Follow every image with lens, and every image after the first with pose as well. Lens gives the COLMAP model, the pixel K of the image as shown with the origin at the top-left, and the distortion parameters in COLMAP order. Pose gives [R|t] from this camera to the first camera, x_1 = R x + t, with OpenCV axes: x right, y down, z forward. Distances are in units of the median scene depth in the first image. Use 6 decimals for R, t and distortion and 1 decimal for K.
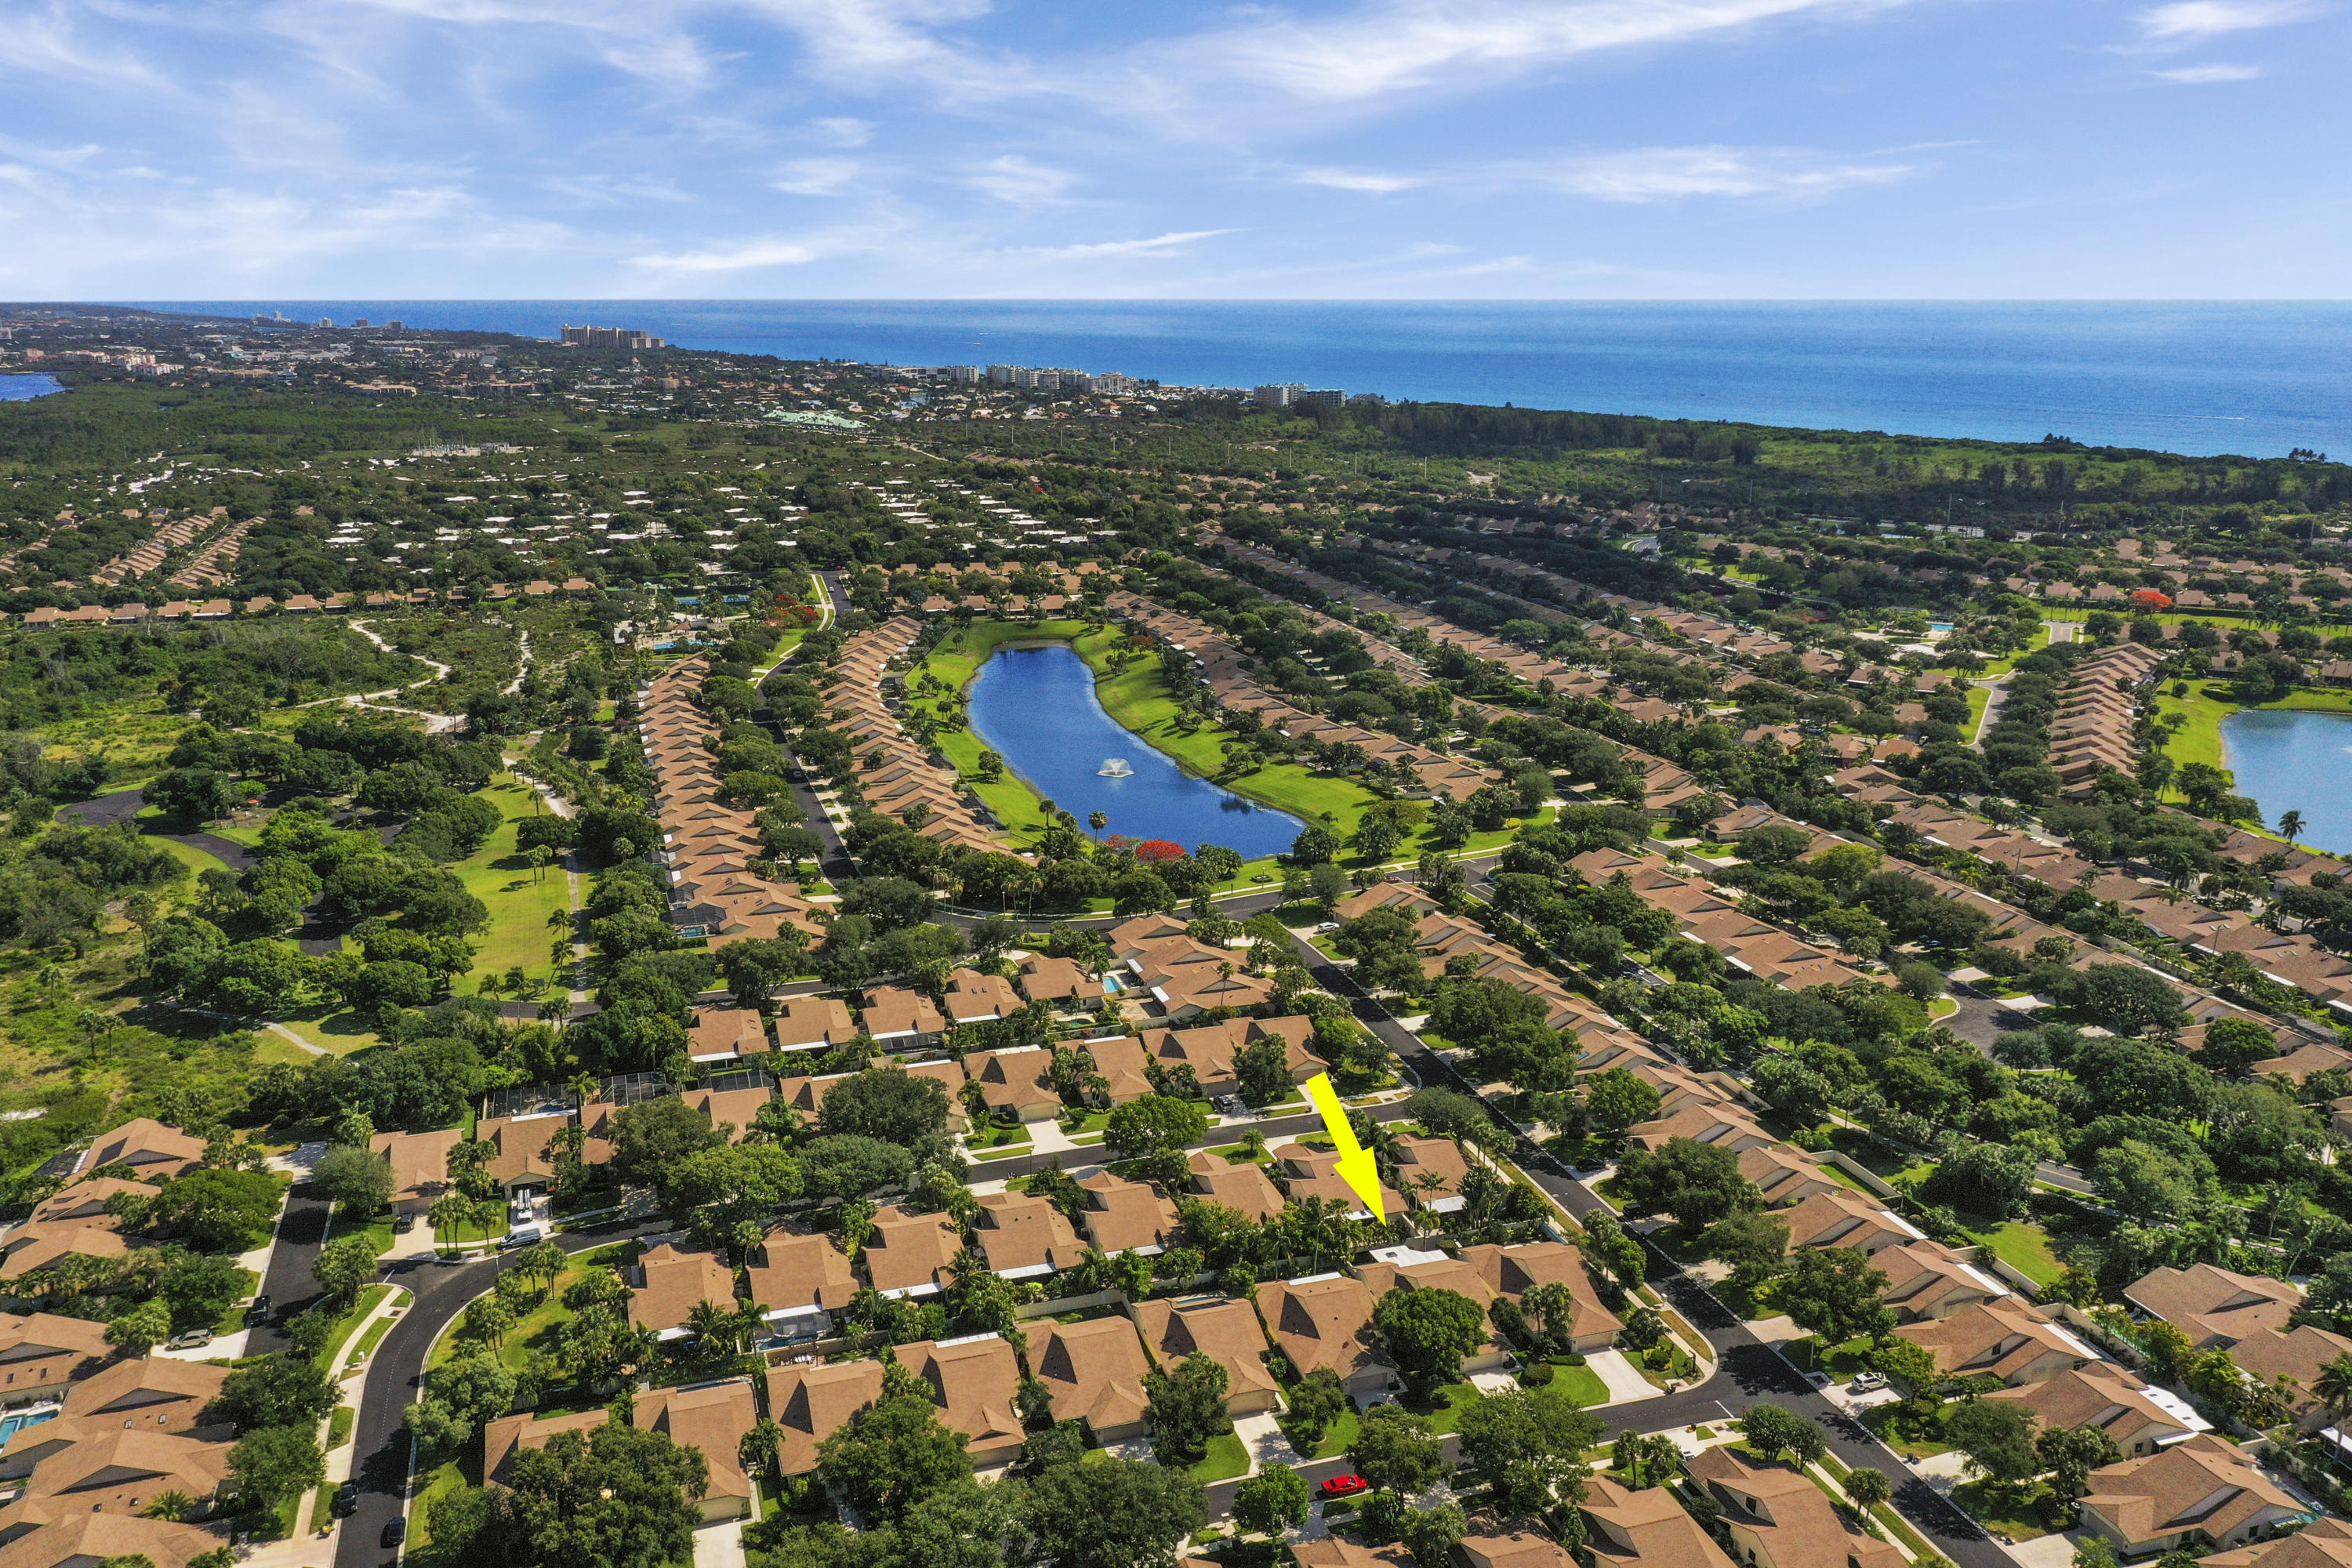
lens RADIAL K [[1946.7, 0, 1154.4], [0, 1946.7, 866.9], [0, 0, 1]] dist [0.017924, 0.013047]
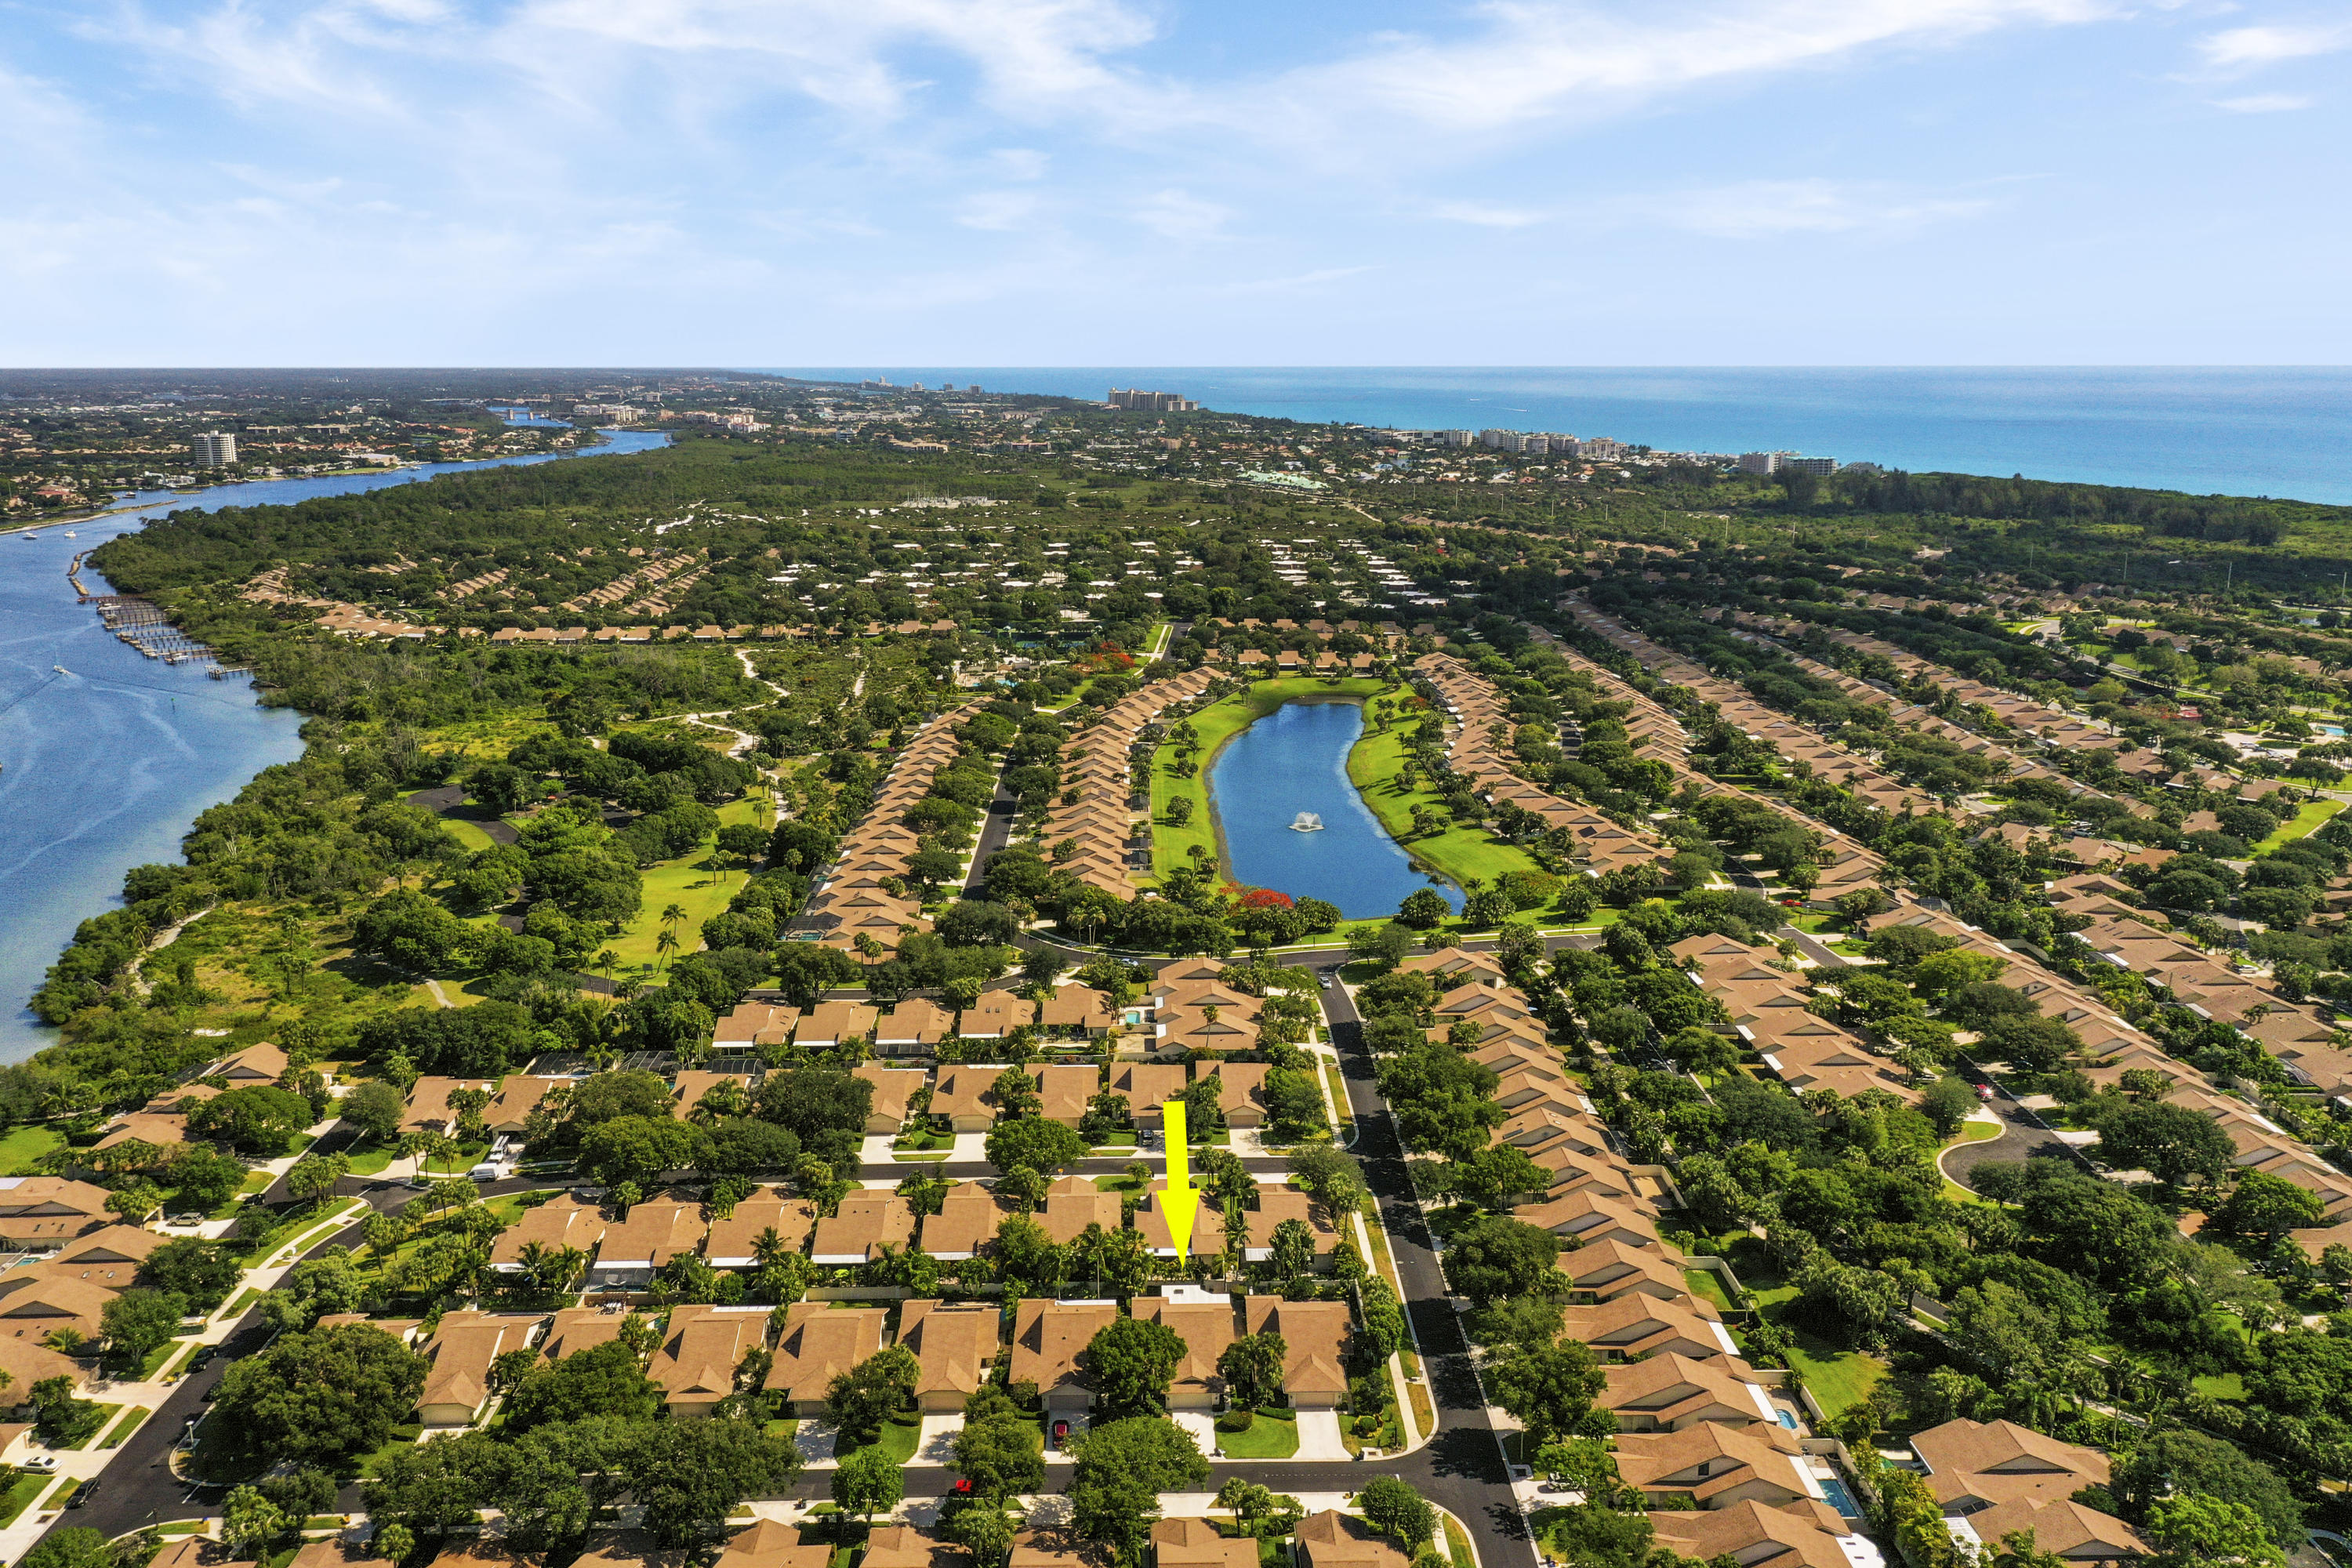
lens RADIAL K [[1946.7, 0, 1154.4], [0, 1946.7, 866.9], [0, 0, 1]] dist [0.017924, 0.013047]
pose [[0.953552, 0.075444, -0.291629, 0.295505], [-0.084390, 0.996267, -0.018201, -0.002565], [0.289167, 0.041966, 0.956358, 0.006922]]
